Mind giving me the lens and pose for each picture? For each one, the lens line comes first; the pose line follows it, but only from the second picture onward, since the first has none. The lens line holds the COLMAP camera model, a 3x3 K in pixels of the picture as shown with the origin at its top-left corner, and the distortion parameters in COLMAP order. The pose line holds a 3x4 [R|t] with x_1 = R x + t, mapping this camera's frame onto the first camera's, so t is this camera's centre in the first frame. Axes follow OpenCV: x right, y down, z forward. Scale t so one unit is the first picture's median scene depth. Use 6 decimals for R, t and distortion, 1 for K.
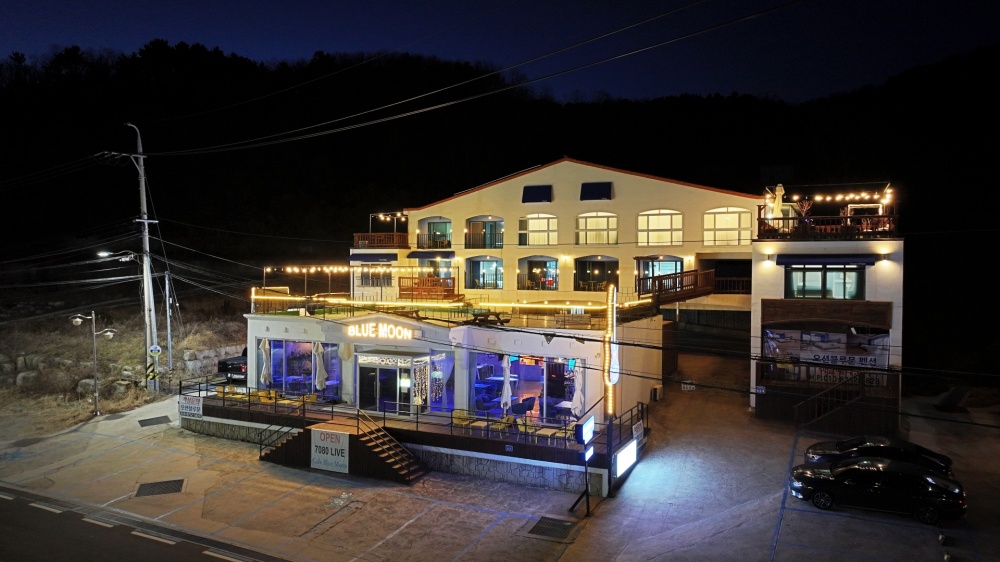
lens RADIAL K [[698.4, 0, 495.0], [0, 698.4, 270.3], [0, 0, 1]] dist [-0.000913, 0.018562]
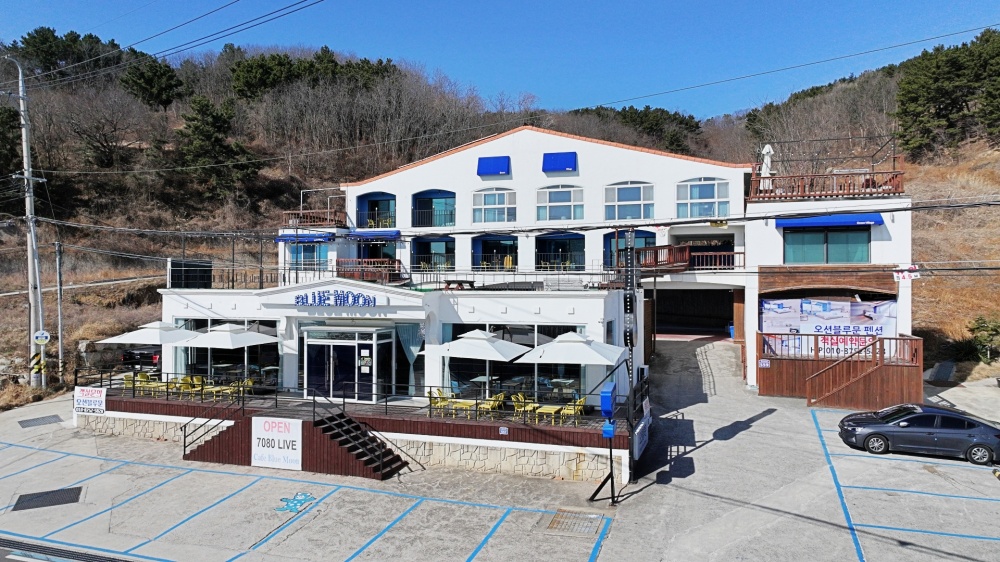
lens RADIAL K [[698.4, 0, 495.9], [0, 698.4, 273.5], [0, 0, 1]] dist [-0.000913, 0.018562]
pose [[0.992202, -0.003237, 0.124598, -0.071929], [0.005212, 0.999866, -0.015528, 0.064487], [-0.124531, 0.016056, 0.992086, 0.142716]]
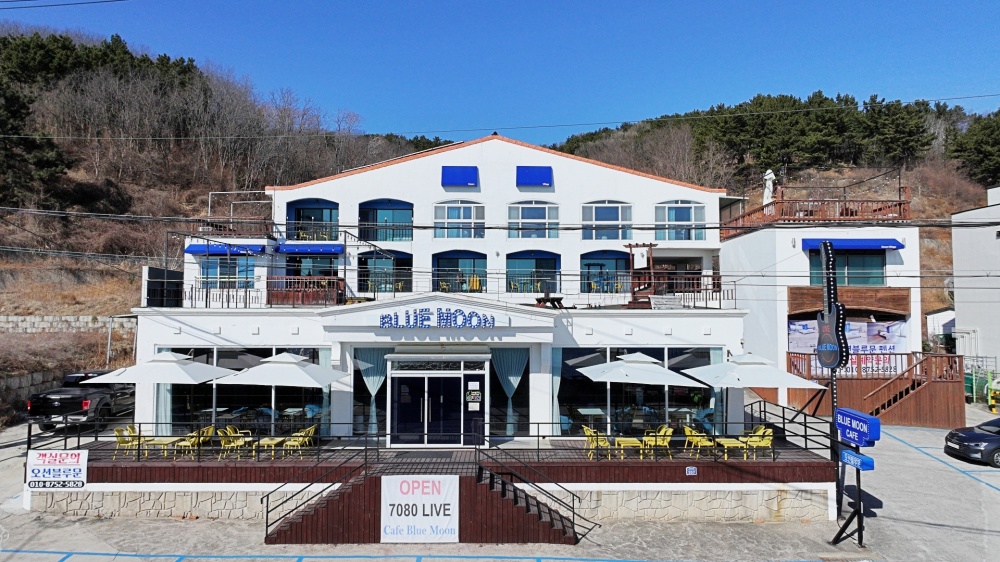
lens RADIAL K [[698.4, 0, 494.9], [0, 698.4, 278.2], [0, 0, 1]] dist [-0.000913, 0.018562]
pose [[0.897982, 0.017509, 0.439684, -0.373434], [0.004177, 0.998824, -0.048306, 0.073384], [-0.440013, 0.045215, 0.896852, 0.350695]]
